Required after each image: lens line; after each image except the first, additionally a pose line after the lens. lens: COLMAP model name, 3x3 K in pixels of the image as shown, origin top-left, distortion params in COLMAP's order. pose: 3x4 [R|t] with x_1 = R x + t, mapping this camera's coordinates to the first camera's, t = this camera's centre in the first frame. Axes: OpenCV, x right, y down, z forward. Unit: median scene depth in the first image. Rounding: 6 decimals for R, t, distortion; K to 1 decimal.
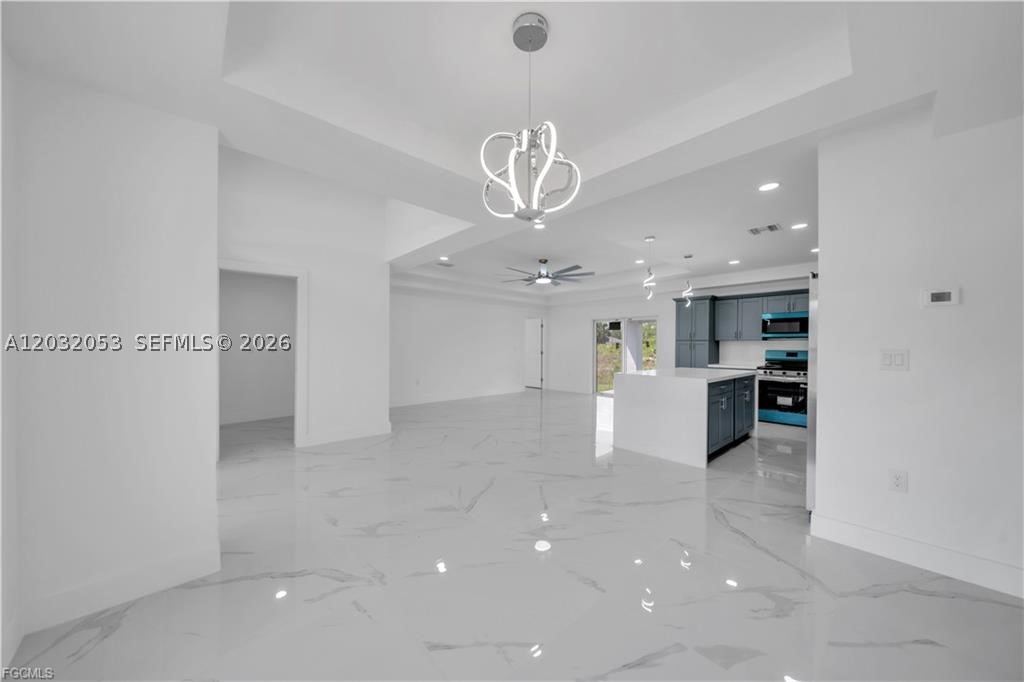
lens RADIAL K [[353.5, 0, 512.9], [0, 353.5, 347.8], [0, 0, 1]] dist [-0.000566, -0.000117]
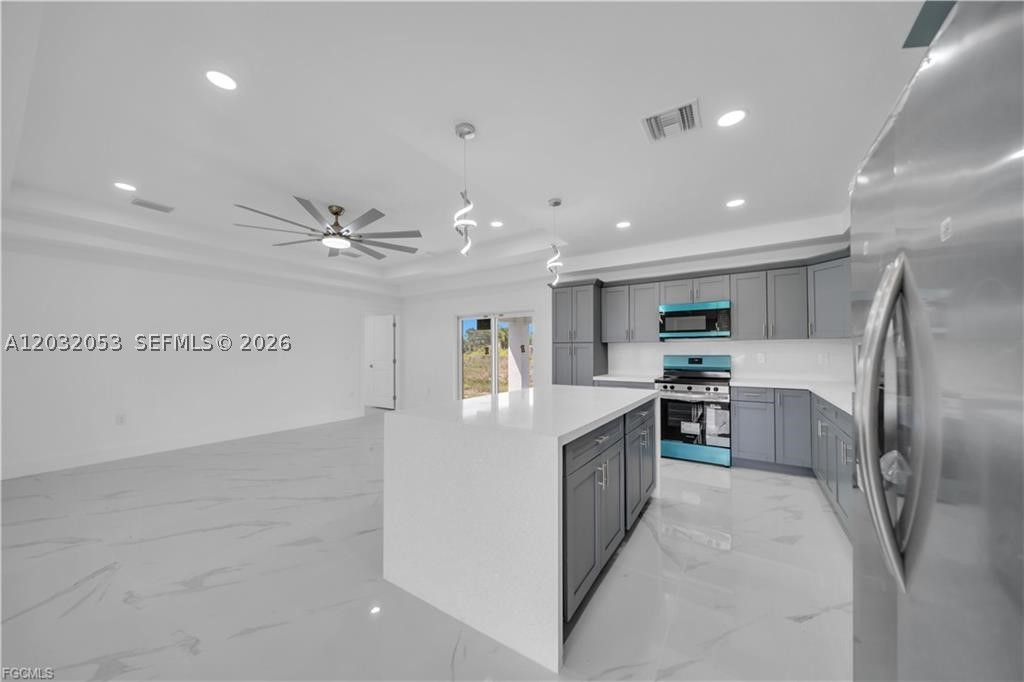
lens RADIAL K [[353.5, 0, 512.9], [0, 353.5, 347.8], [0, 0, 1]] dist [-0.000566, -0.000117]
pose [[0.970043, -0.006752, 0.242840, 0.233277], [0.010368, 0.999854, -0.013619, -0.002132], [-0.242713, 0.015729, 0.969971, 0.363811]]
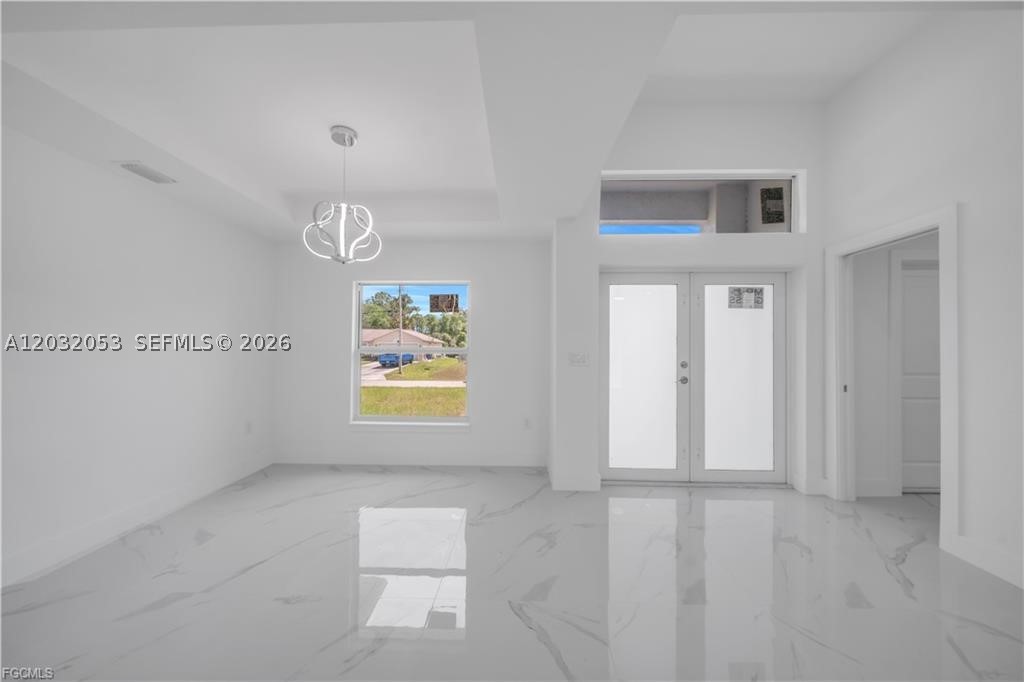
lens RADIAL K [[353.5, 0, 512.9], [0, 353.5, 347.8], [0, 0, 1]] dist [-0.000566, -0.000117]
pose [[-0.697925, -0.010601, -0.716092, 0.145266], [-0.011728, 0.999926, -0.003372, -0.005268], [0.716075, 0.006045, -0.697998, 0.613961]]
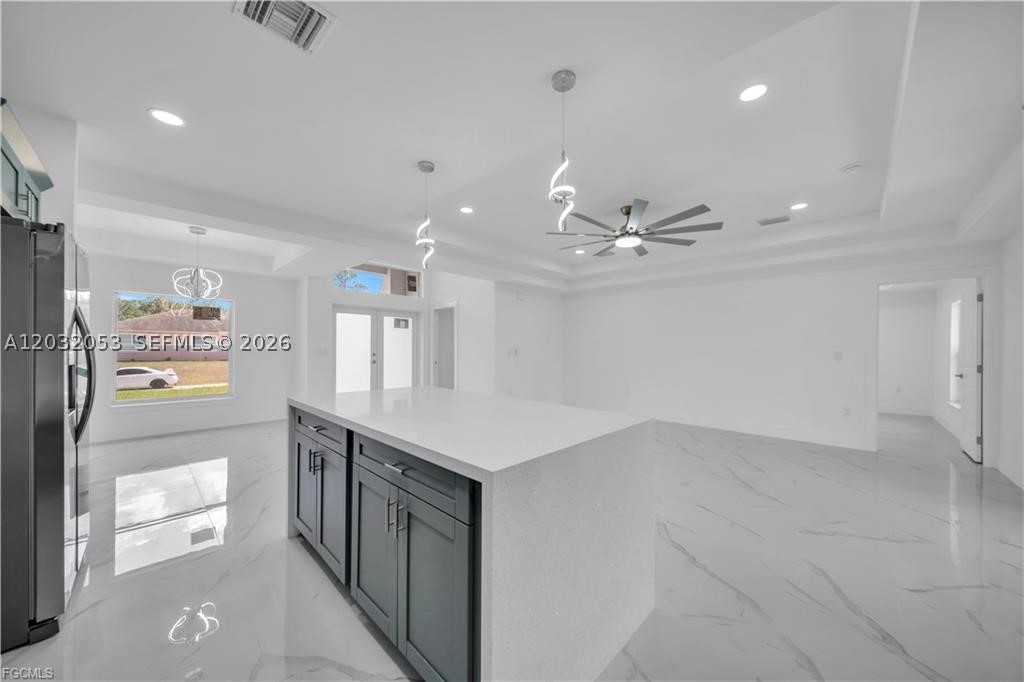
lens RADIAL K [[353.5, 0, 512.9], [0, 353.5, 347.8], [0, 0, 1]] dist [-0.000566, -0.000117]
pose [[0.066563, -0.007251, -0.997756, 0.694227], [-0.009280, 0.999926, -0.007886, -0.000370], [0.997739, 0.009784, 0.066491, 0.779459]]
